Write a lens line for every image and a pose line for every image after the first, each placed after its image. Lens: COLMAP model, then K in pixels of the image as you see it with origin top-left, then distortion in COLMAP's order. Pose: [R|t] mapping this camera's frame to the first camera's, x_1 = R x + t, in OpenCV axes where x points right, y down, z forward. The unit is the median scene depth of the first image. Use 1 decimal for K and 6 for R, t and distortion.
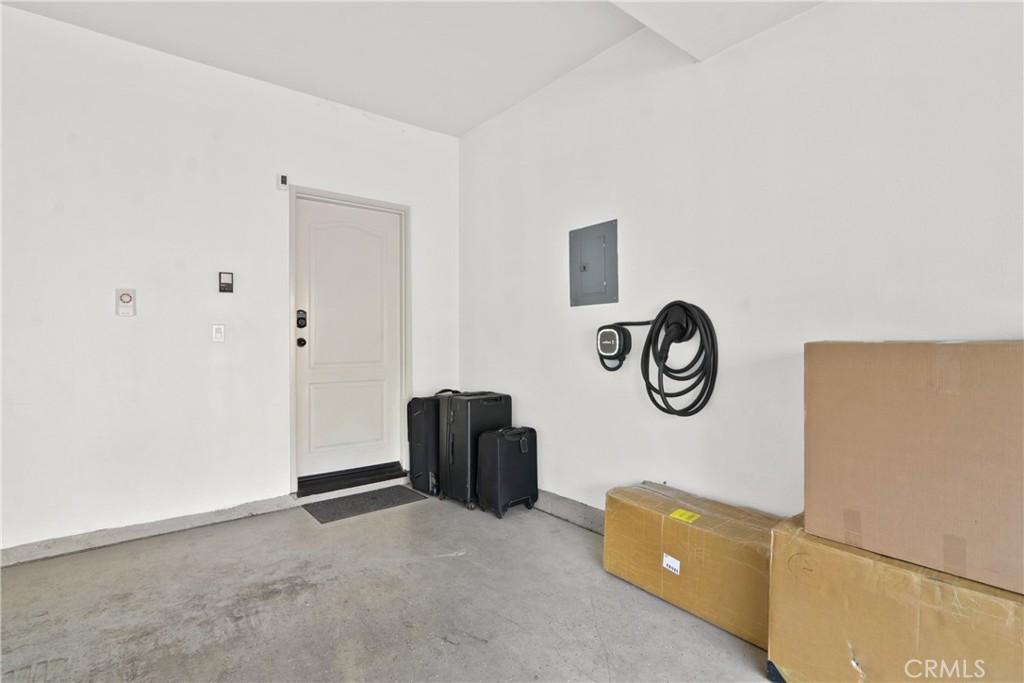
lens RADIAL K [[479.1, 0, 516.9], [0, 479.1, 340.5], [0, 0, 1]] dist [-0.013443, 0.000017]
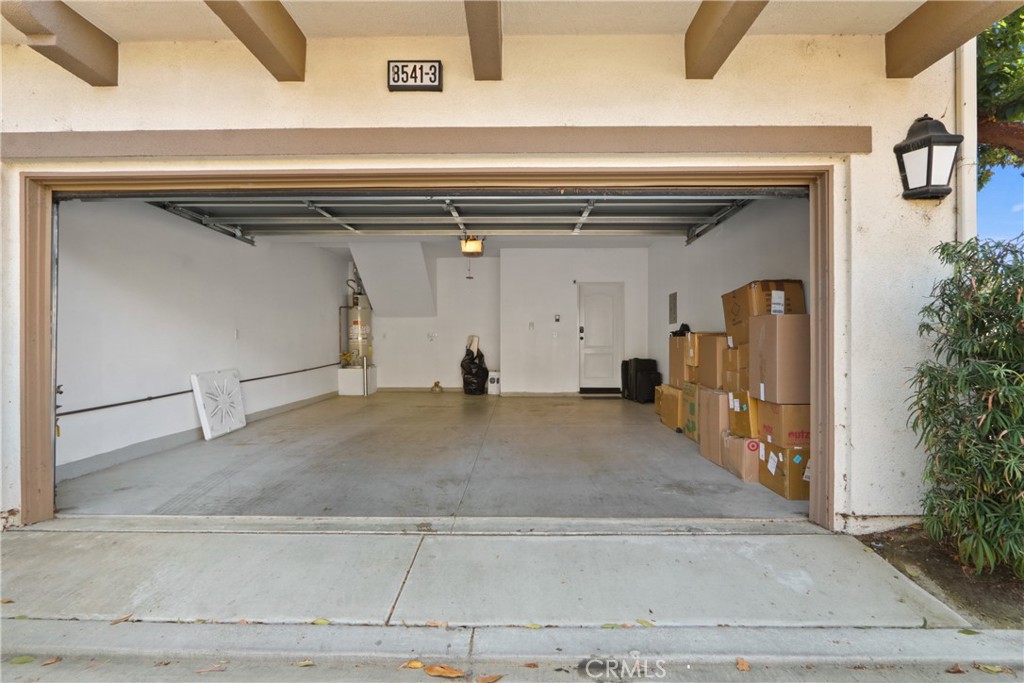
lens RADIAL K [[479.1, 0, 516.9], [0, 479.1, 340.5], [0, 0, 1]] dist [-0.013443, 0.000017]
pose [[0.766755, 0.002837, -0.641933, 1.031430], [-0.005614, 0.999982, -0.002286, 0.025004], [0.641915, 0.005357, 0.766757, -1.349240]]
